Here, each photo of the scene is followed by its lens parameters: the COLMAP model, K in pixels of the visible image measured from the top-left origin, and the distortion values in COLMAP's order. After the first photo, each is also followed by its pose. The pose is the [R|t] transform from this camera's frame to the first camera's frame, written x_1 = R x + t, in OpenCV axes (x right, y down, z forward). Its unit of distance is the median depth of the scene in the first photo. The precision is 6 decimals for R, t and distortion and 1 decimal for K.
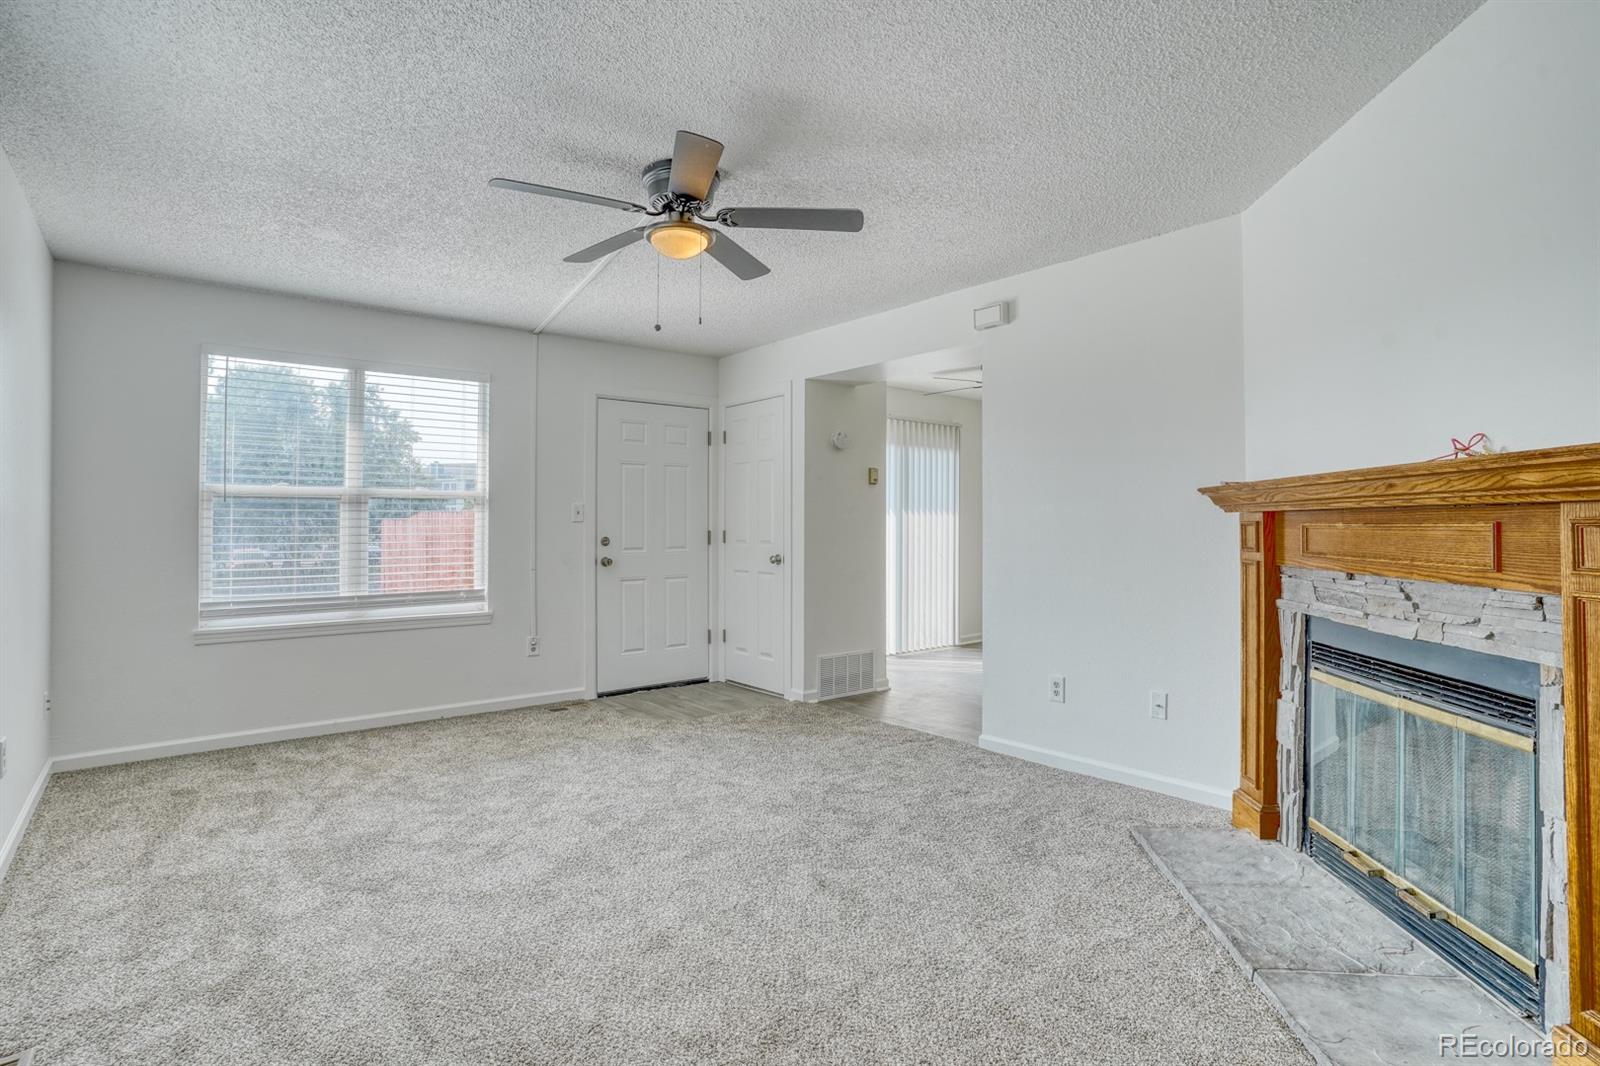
lens RADIAL K [[805.7, 0, 800.0], [0, 805.7, 533.0], [0, 0, 1]] dist [-0.074435, 0.035043]
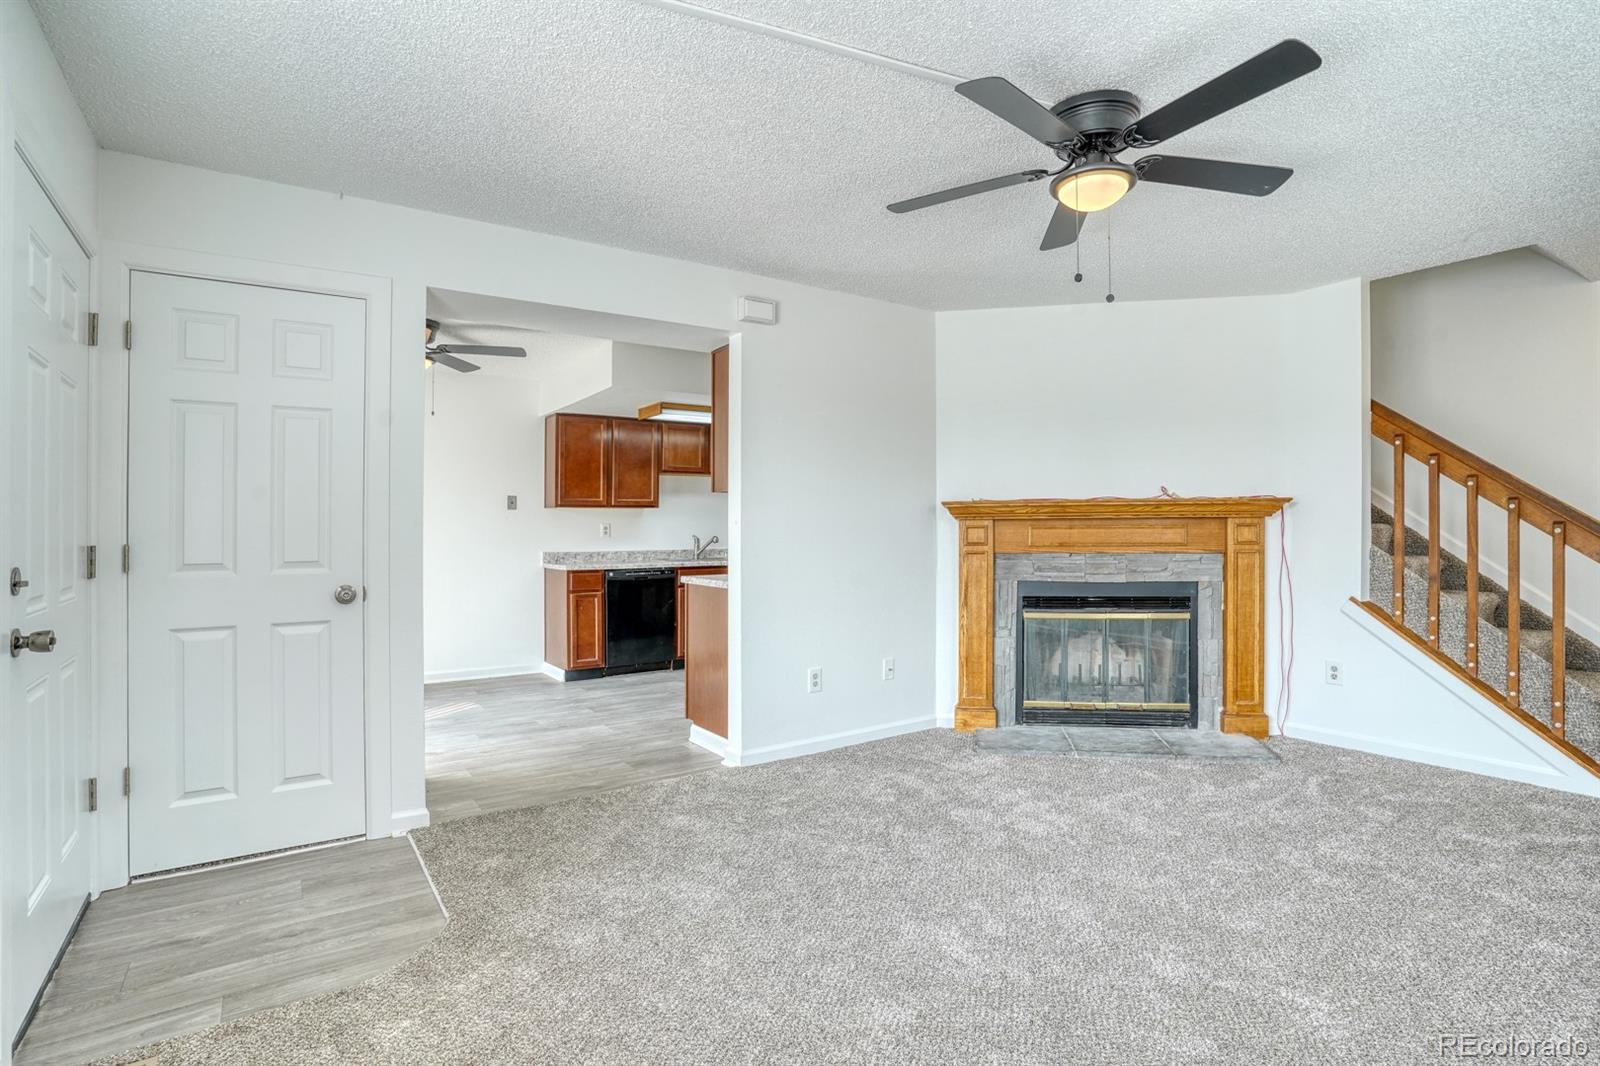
lens RADIAL K [[805.7, 0, 800.0], [0, 805.7, 533.0], [0, 0, 1]] dist [-0.074435, 0.035043]
pose [[0.068540, 0.000818, 0.997648, -1.327341], [0.015175, 0.999883, -0.001863, -0.003066], [-0.997533, 0.015267, 0.068520, 1.640237]]
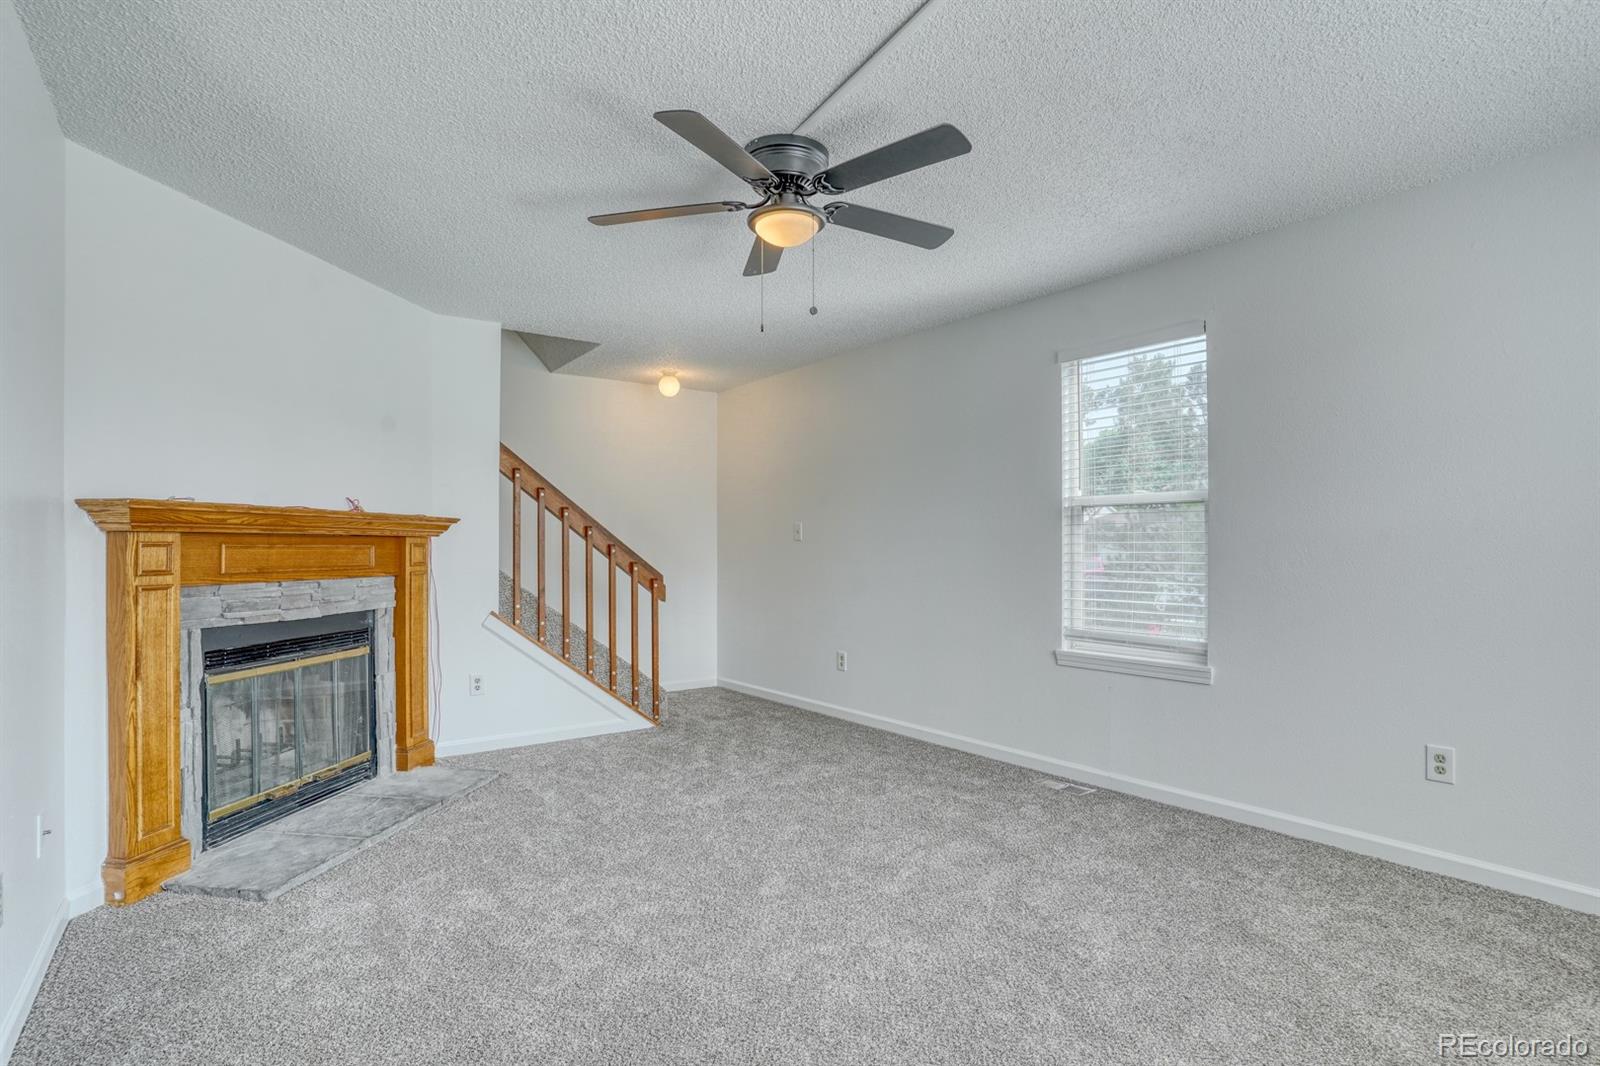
lens RADIAL K [[790.3, 0, 794.3], [0, 790.3, 539.3], [0, 0, 1]] dist [-0.033300, 0.000308]
pose [[-0.998911, 0.014708, 0.044285, -0.265035], [0.014614, 0.999890, -0.002454, -0.006049], [-0.044317, -0.001804, -0.999016, 2.475314]]
